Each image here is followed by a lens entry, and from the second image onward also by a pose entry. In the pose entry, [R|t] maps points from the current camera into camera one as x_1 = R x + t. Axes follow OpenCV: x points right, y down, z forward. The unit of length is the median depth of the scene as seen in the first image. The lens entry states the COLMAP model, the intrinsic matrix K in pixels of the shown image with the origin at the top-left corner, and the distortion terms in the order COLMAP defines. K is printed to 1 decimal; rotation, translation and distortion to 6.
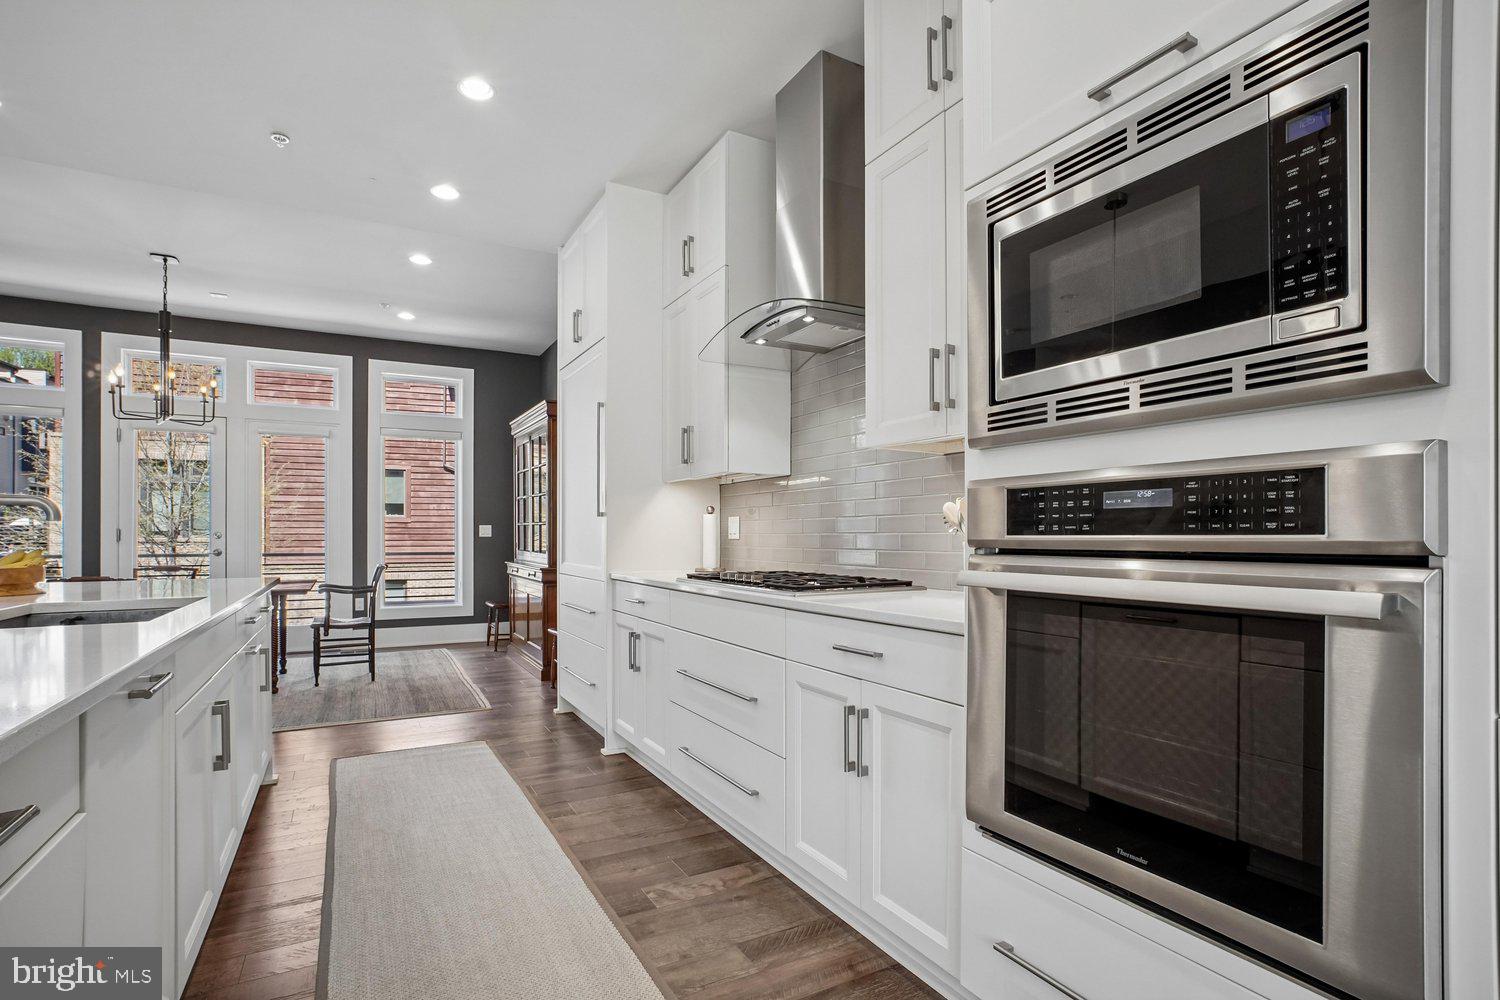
lens RADIAL K [[733.2, 0, 758.5], [0, 733.2, 536.1], [0, 0, 1]] dist [-0.042181, 0.019811]
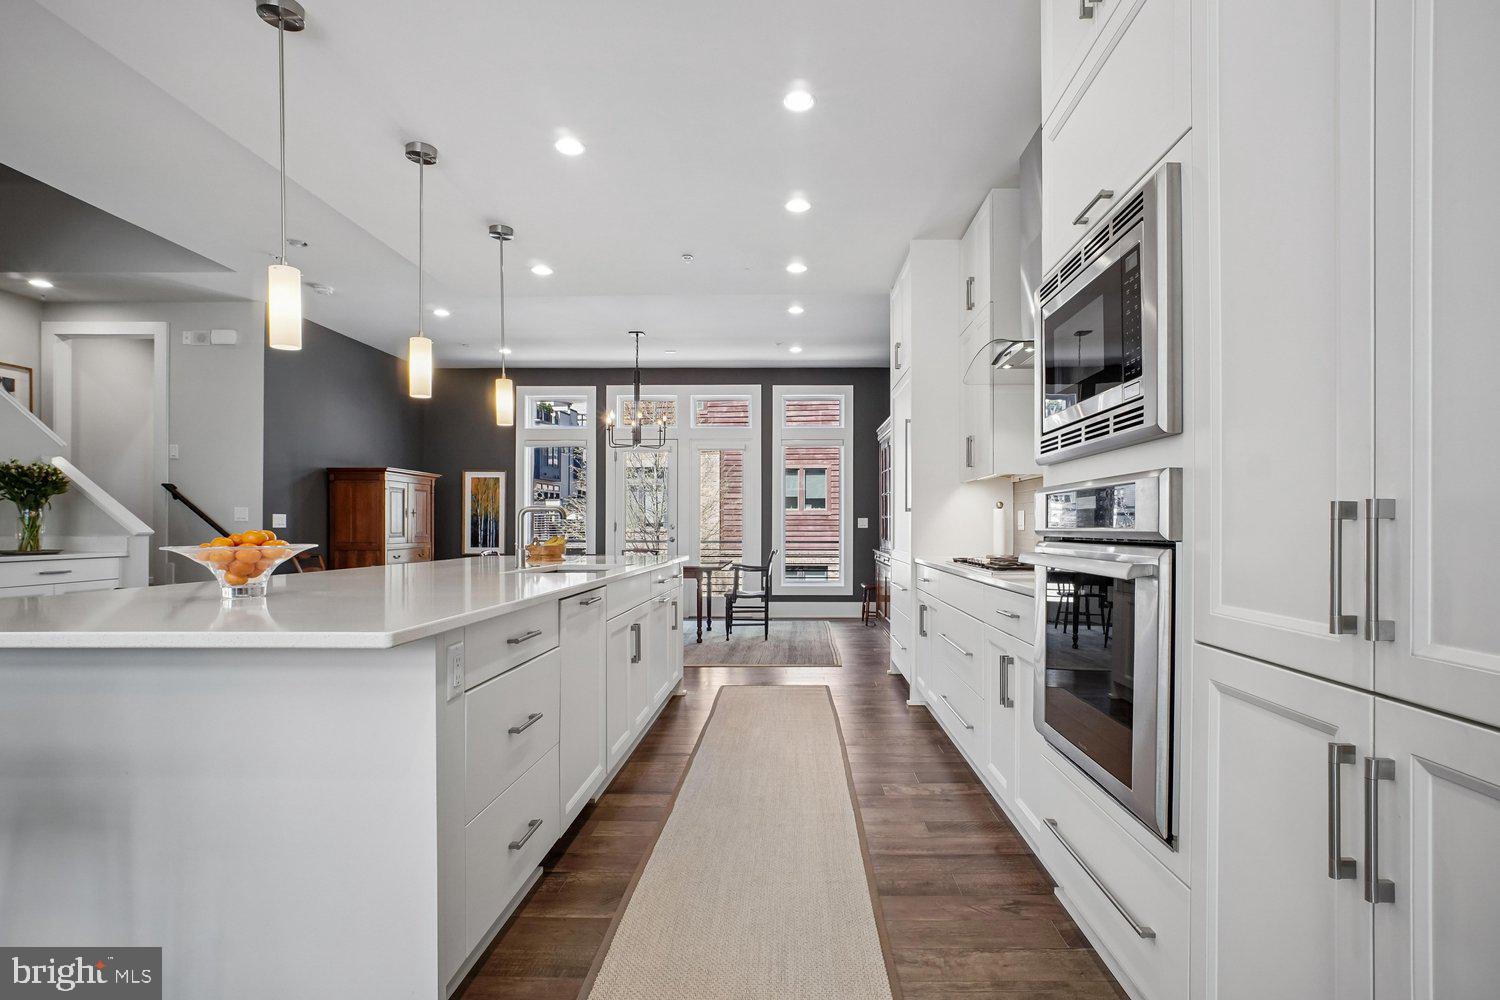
lens RADIAL K [[749.7, 0, 800.9], [0, 749.7, 523.8], [0, 0, 1]] dist [-0.039053, 0.000097]
pose [[0.875418, -0.001922, -0.483363, 0.164867], [-0.000336, 0.999989, -0.004584, -0.000422], [0.483366, 0.004175, 0.875408, -0.133795]]
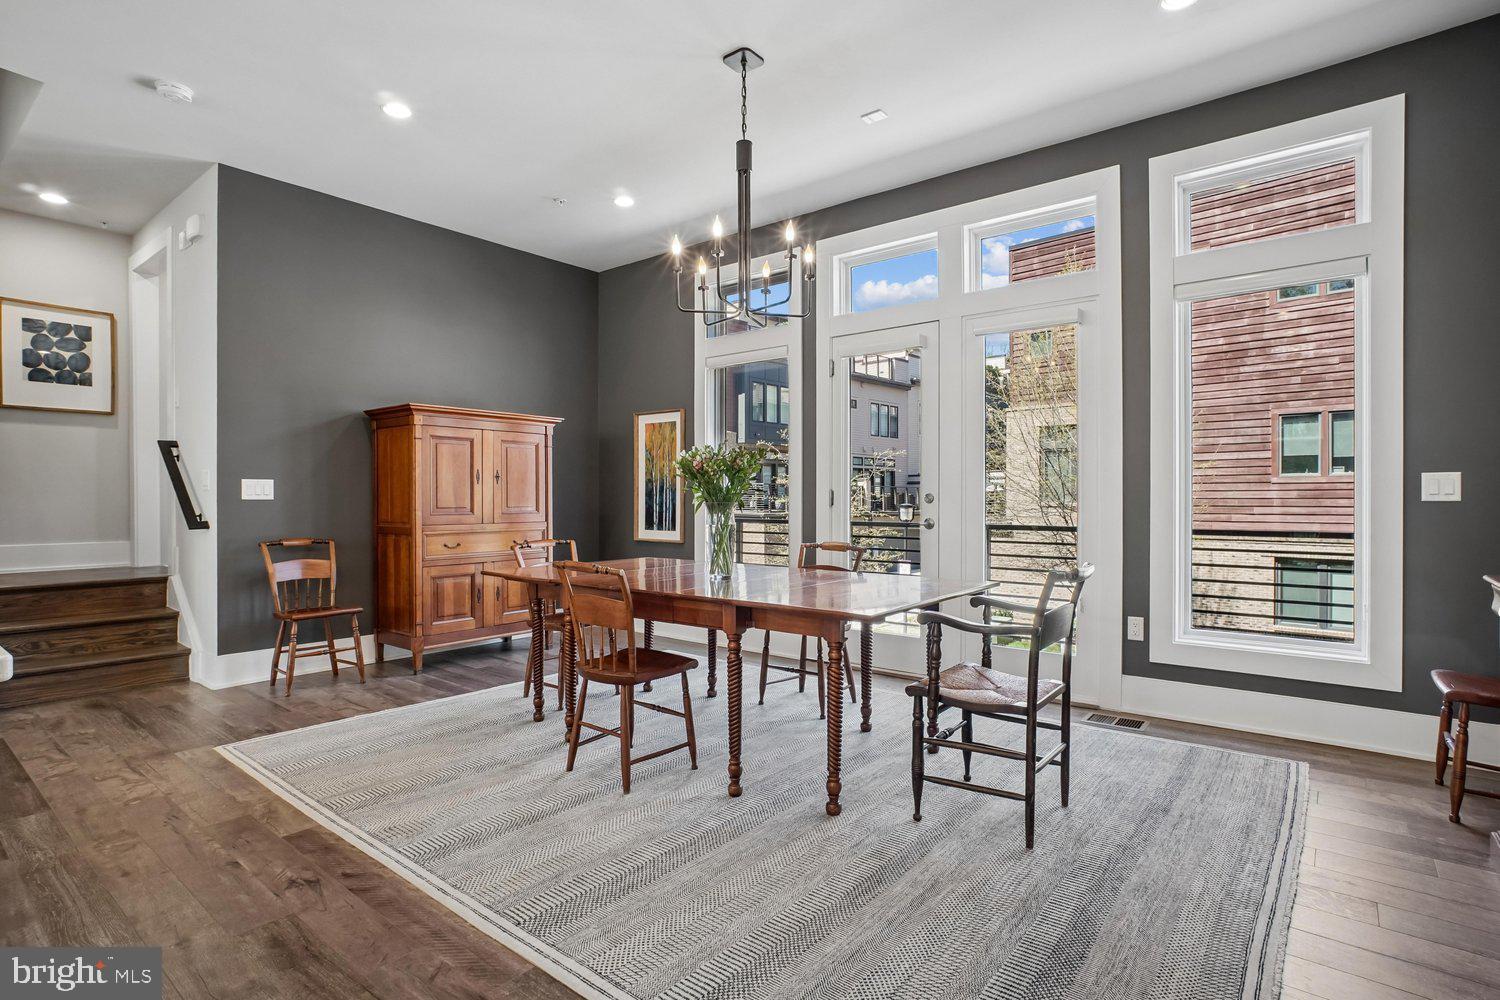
lens RADIAL K [[747.6, 0, 750.0], [0, 747.6, 500.0], [0, 0, 1]] dist [-0.042086, 0.019163]
pose [[0.372824, -0.000087, -0.927902, -0.203943], [-0.001554, 0.999999, -0.000719, 0.001641], [0.927901, 0.001710, 0.372823, 0.705887]]
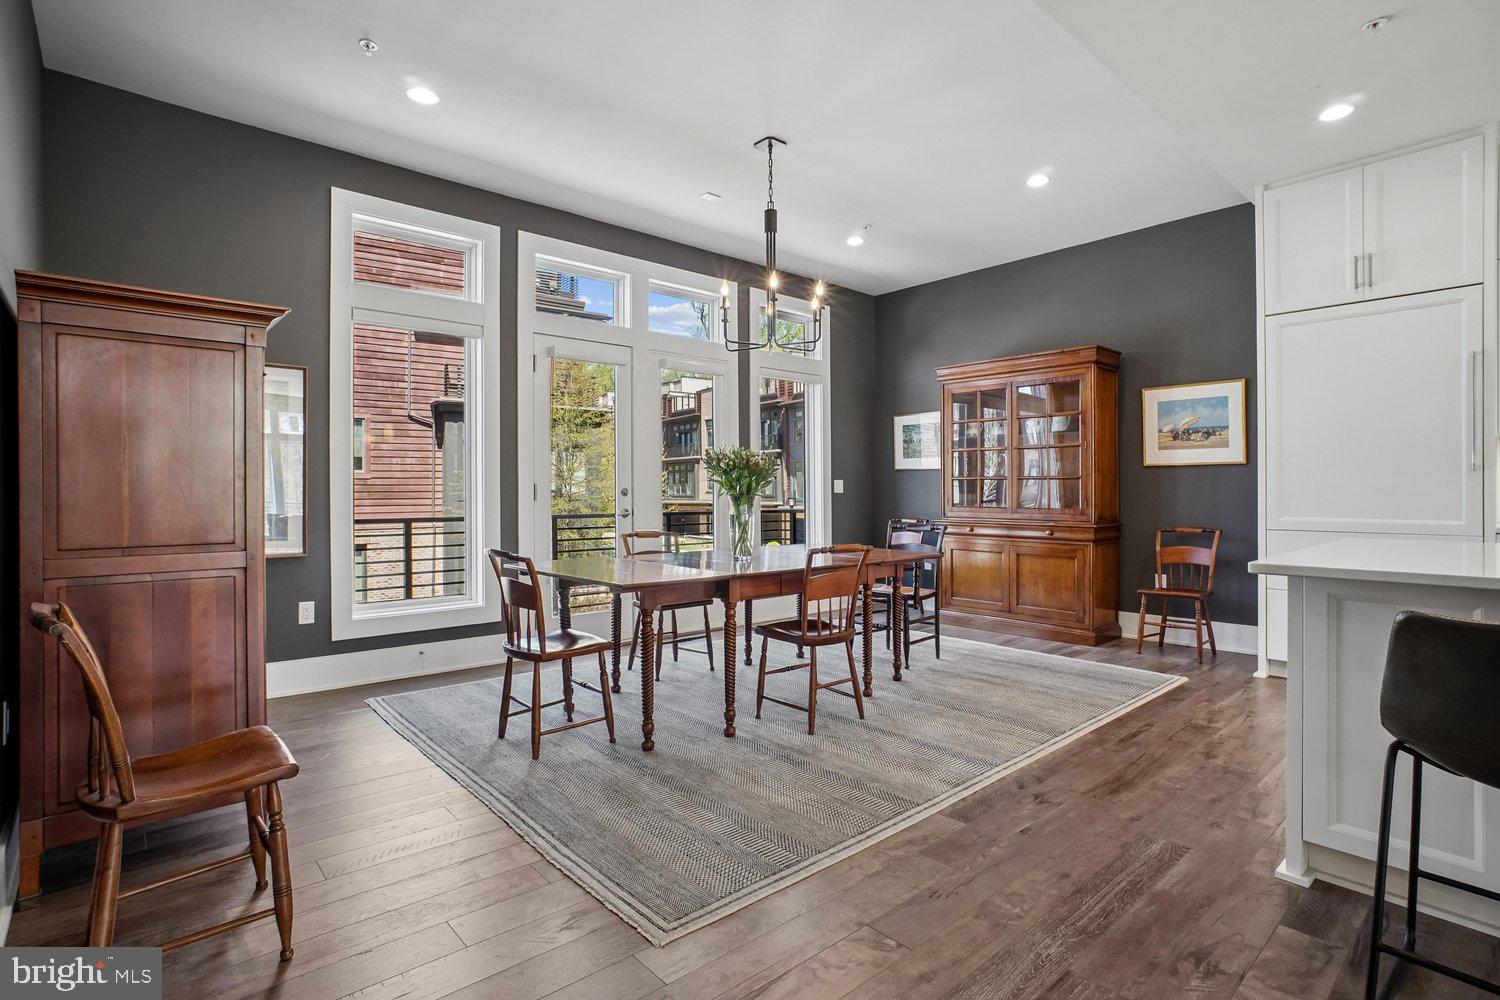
lens RADIAL K [[740.2, 0, 755.9], [0, 740.2, 481.5], [0, 0, 1]] dist [-0.039534, 0.000146]
pose [[0.976650, -0.002043, 0.214826, -0.942319], [0.005381, 0.999874, -0.014954, 0.000300], [-0.214768, 0.015761, 0.976538, 0.194014]]
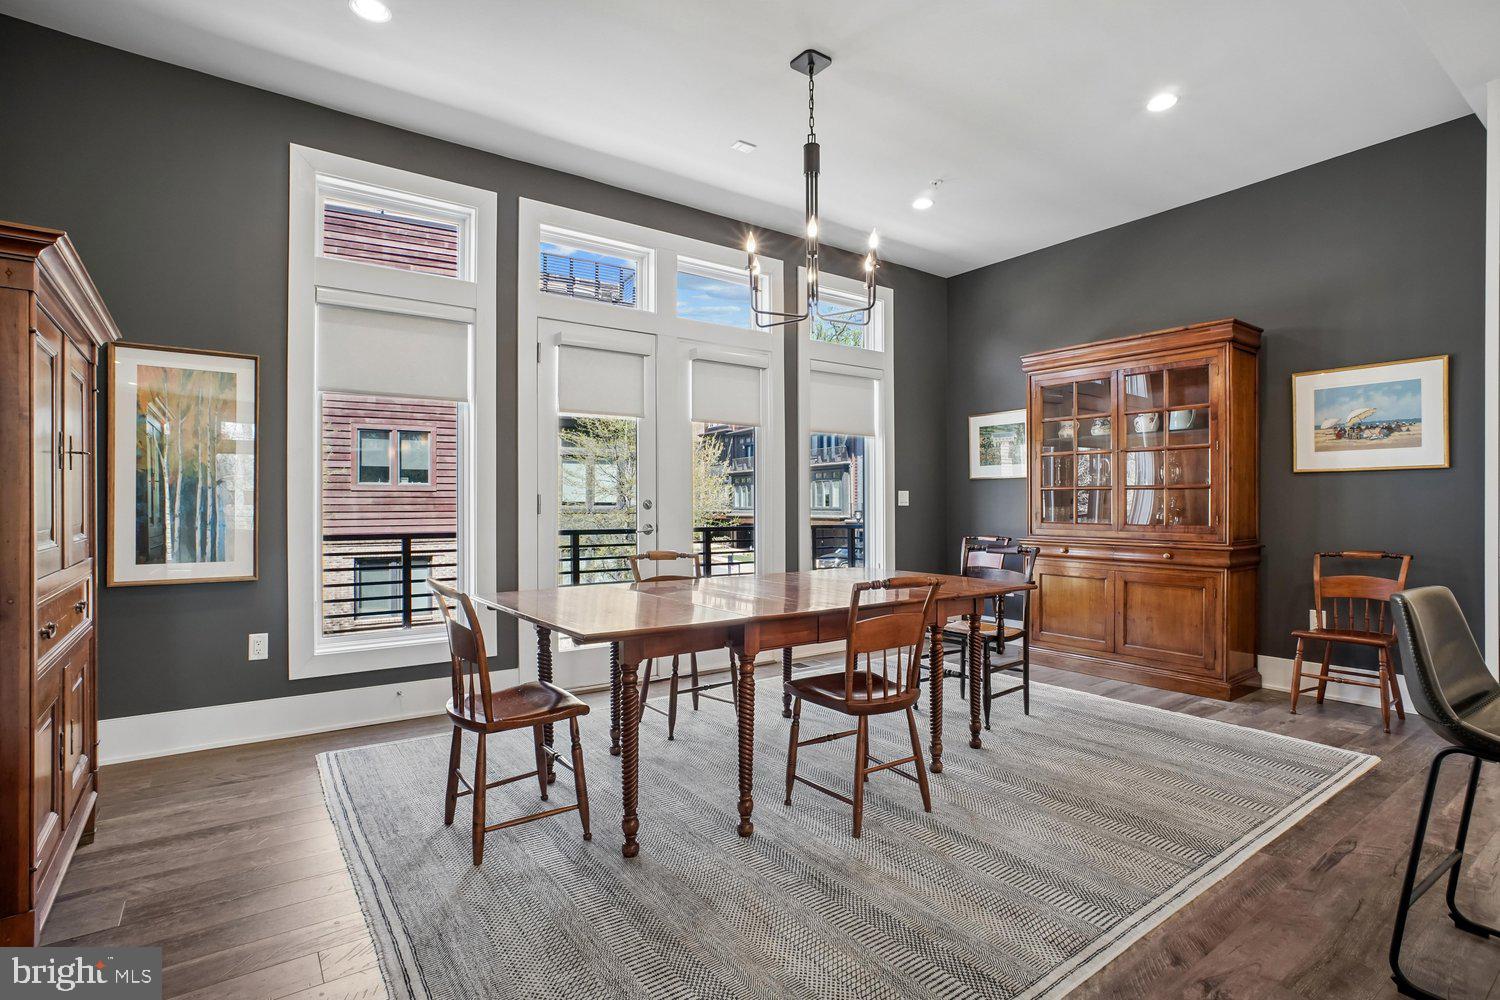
lens RADIAL K [[734.1, 0, 750.0], [0, 734.1, 500.0], [0, 0, 1]] dist [-0.041673, 0.018015]
pose [[0.993464, -0.003017, 0.114104, -0.880240], [0.003945, 0.999961, -0.007910, 0.000699], [-0.114076, 0.008309, 0.993437, 0.353002]]
